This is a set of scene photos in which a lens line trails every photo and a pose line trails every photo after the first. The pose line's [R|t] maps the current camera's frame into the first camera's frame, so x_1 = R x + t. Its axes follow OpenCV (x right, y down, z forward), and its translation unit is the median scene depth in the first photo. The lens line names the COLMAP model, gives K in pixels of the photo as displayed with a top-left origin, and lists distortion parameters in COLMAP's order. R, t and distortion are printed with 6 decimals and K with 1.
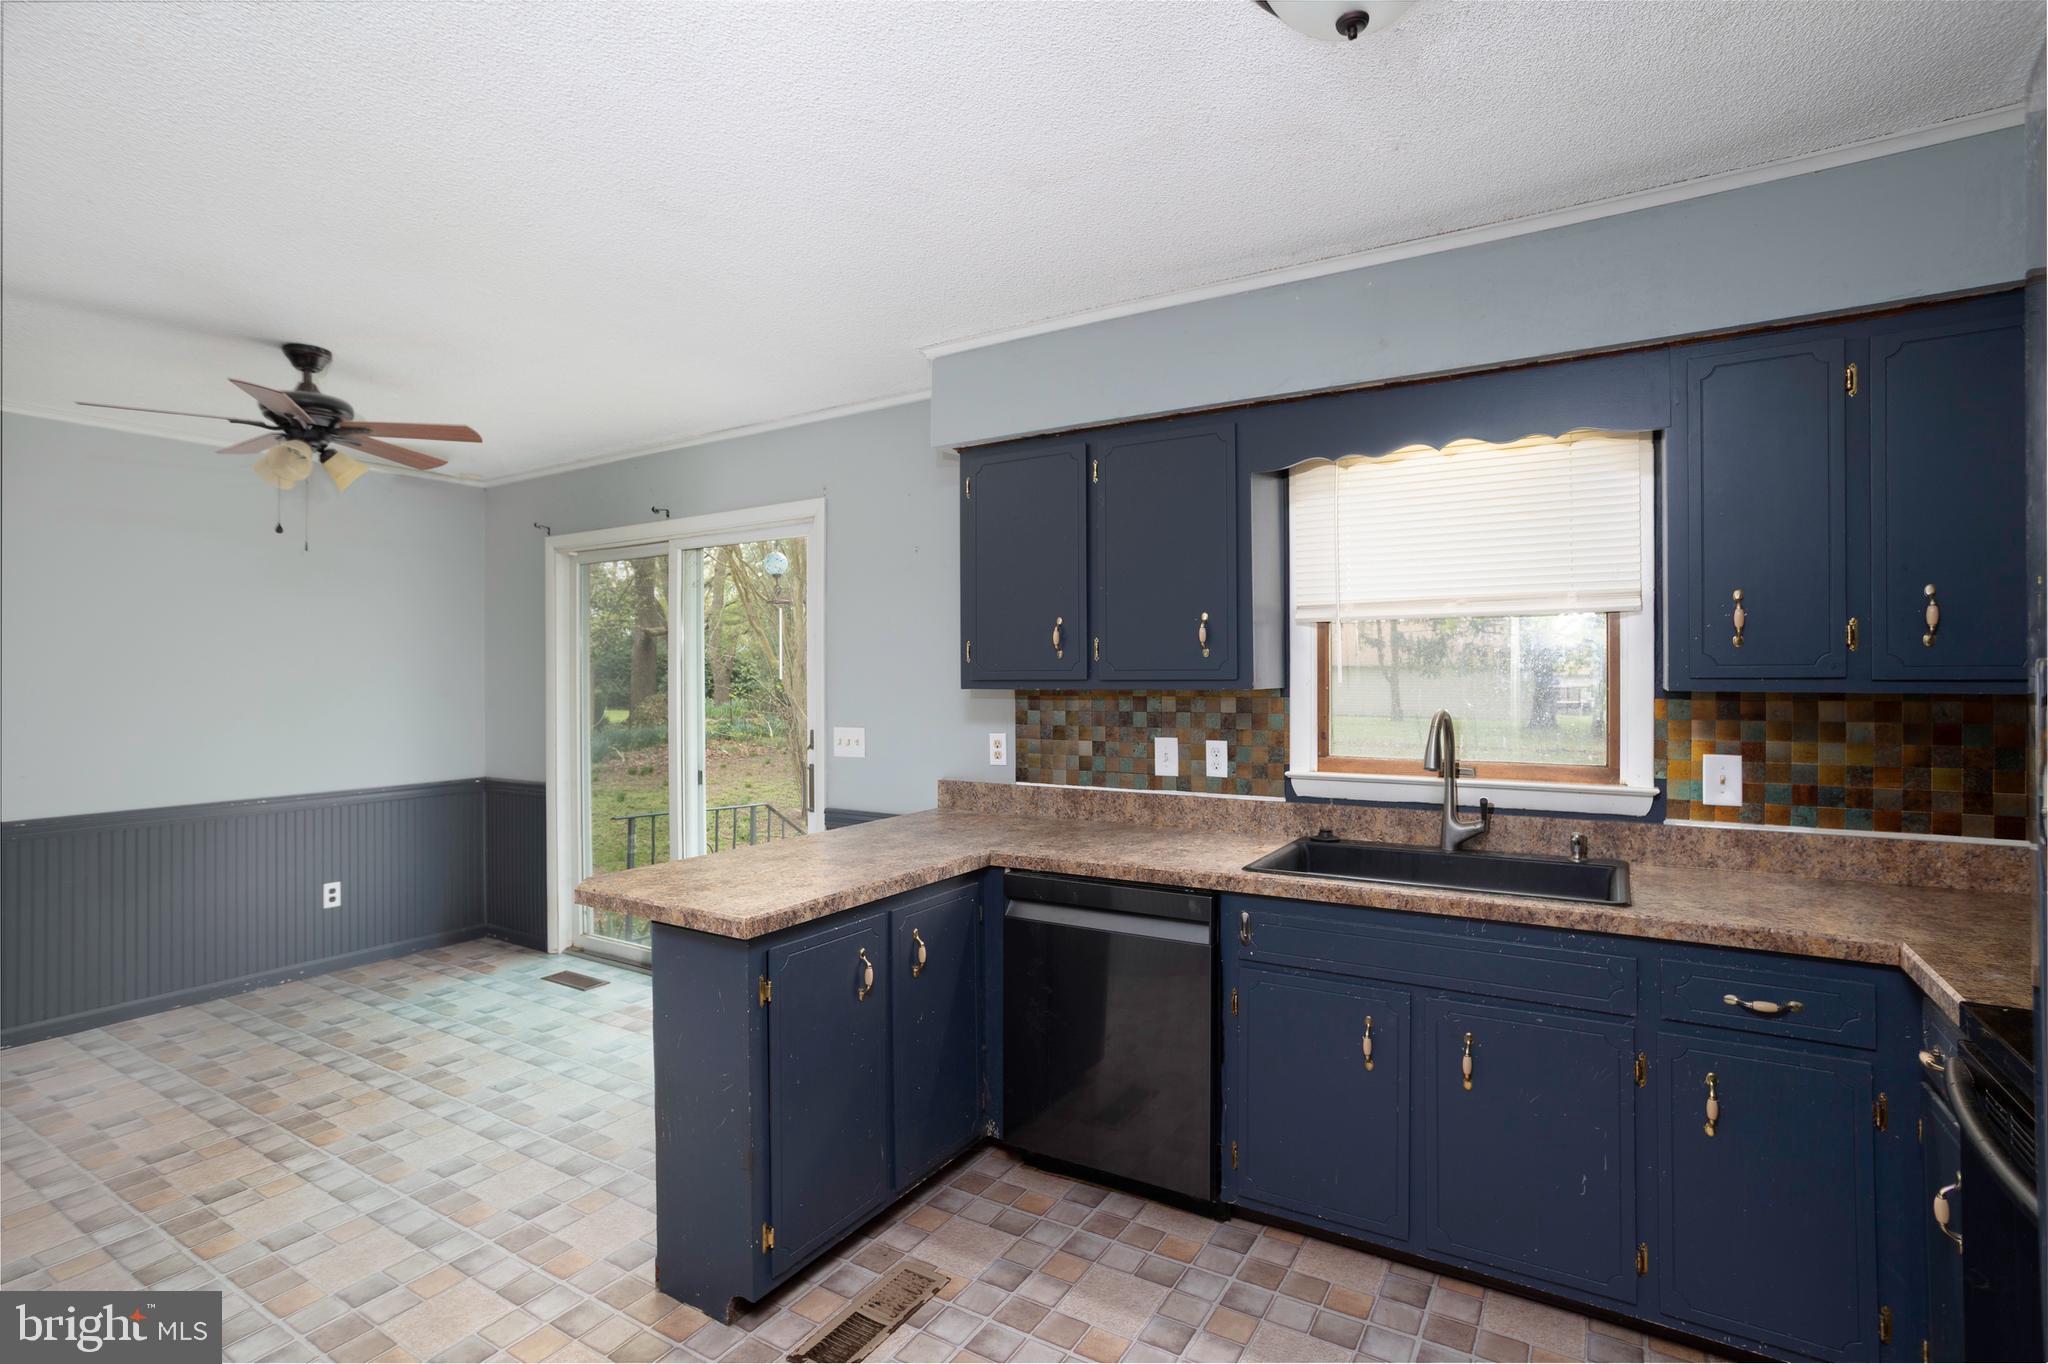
lens RADIAL K [[983.2, 0, 1013.8], [0, 983.2, 682.9], [0, 0, 1]] dist [-0.035129, 0.002297]
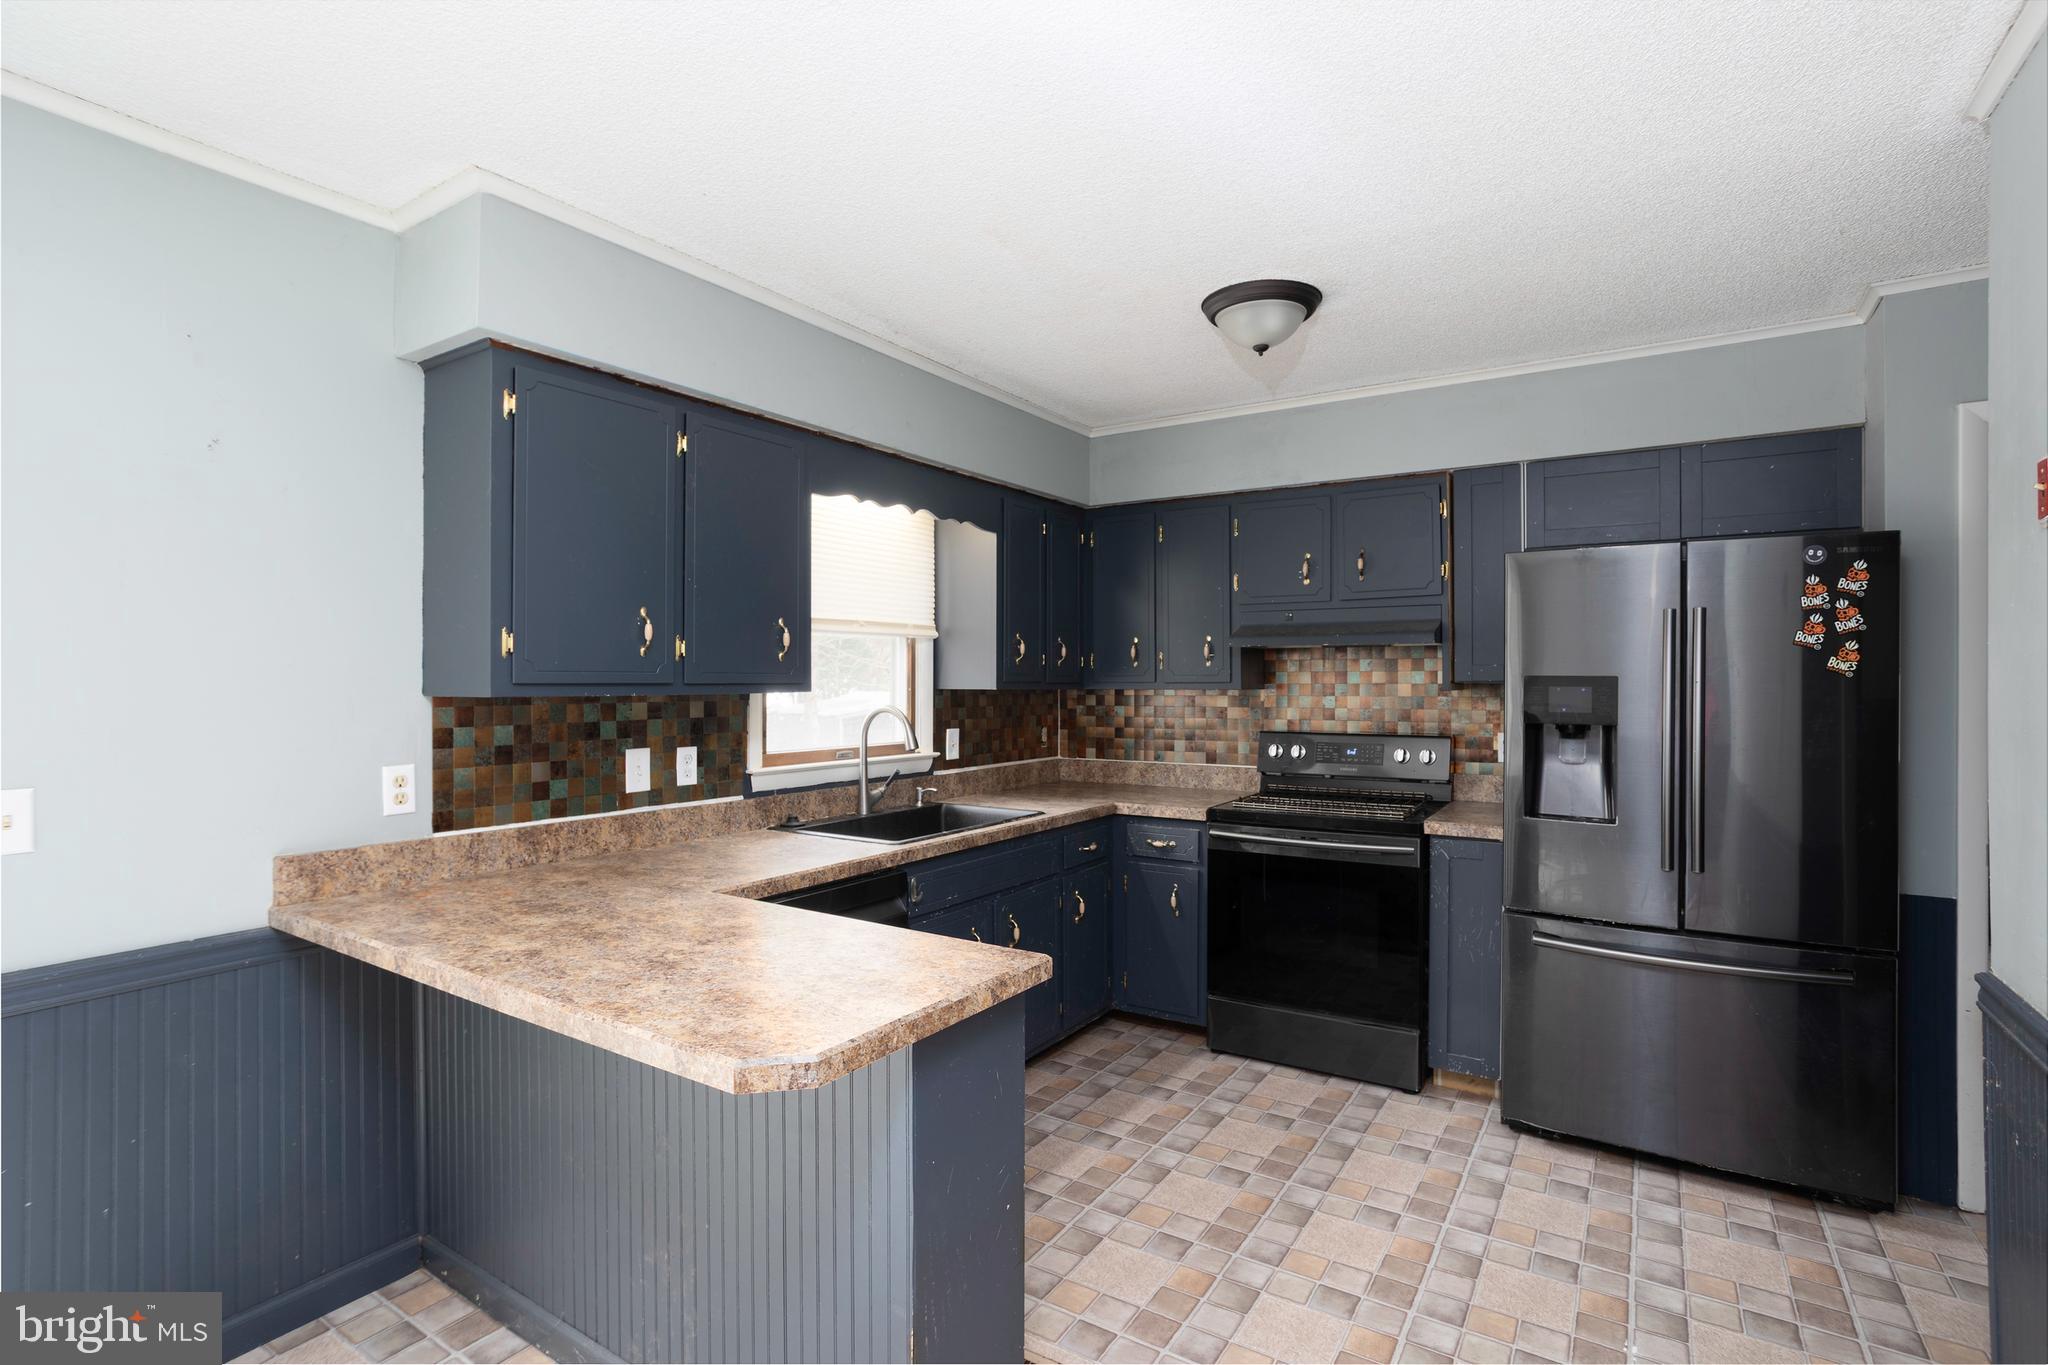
lens RADIAL K [[983.2, 0, 1018.3], [0, 983.2, 690.6], [0, 0, 1]] dist [-0.035129, 0.002297]
pose [[0.032628, -0.005724, 0.999451, -0.721956], [0.005060, 0.999972, 0.005562, -0.000372], [-0.999455, 0.004876, 0.032656, 0.625760]]
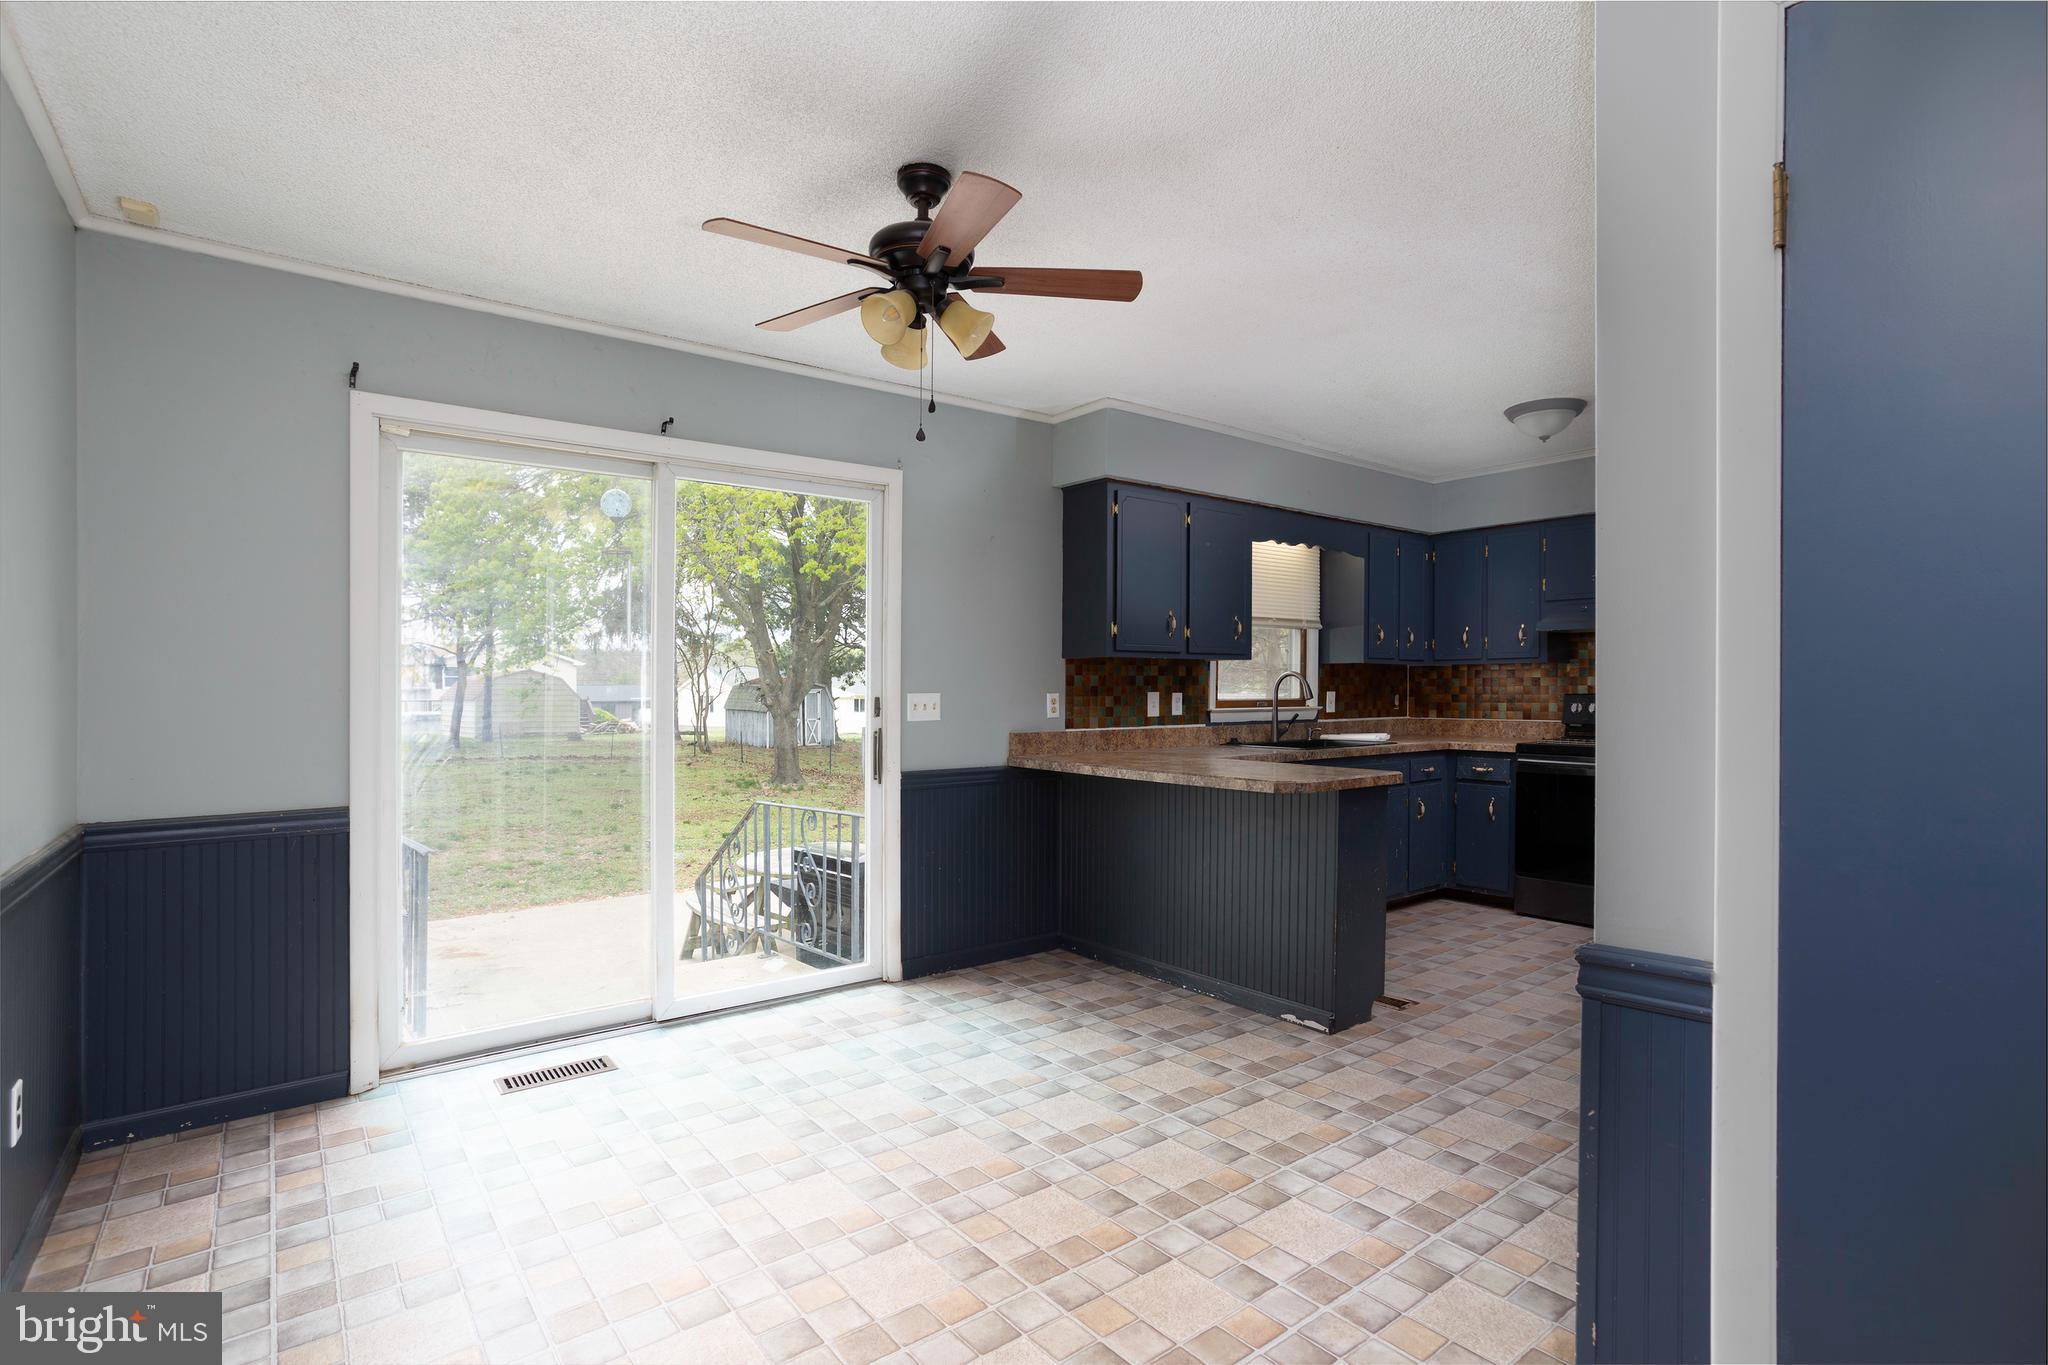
lens RADIAL K [[983.2, 0, 1038.7], [0, 983.2, 705.5], [0, 0, 1]] dist [-0.035129, 0.002297]
pose [[0.350504, -0.014215, 0.936453, -1.385069], [0.004183, 0.999899, 0.013612, 0.054960], [-0.936552, -0.000854, 0.350528, 0.620435]]
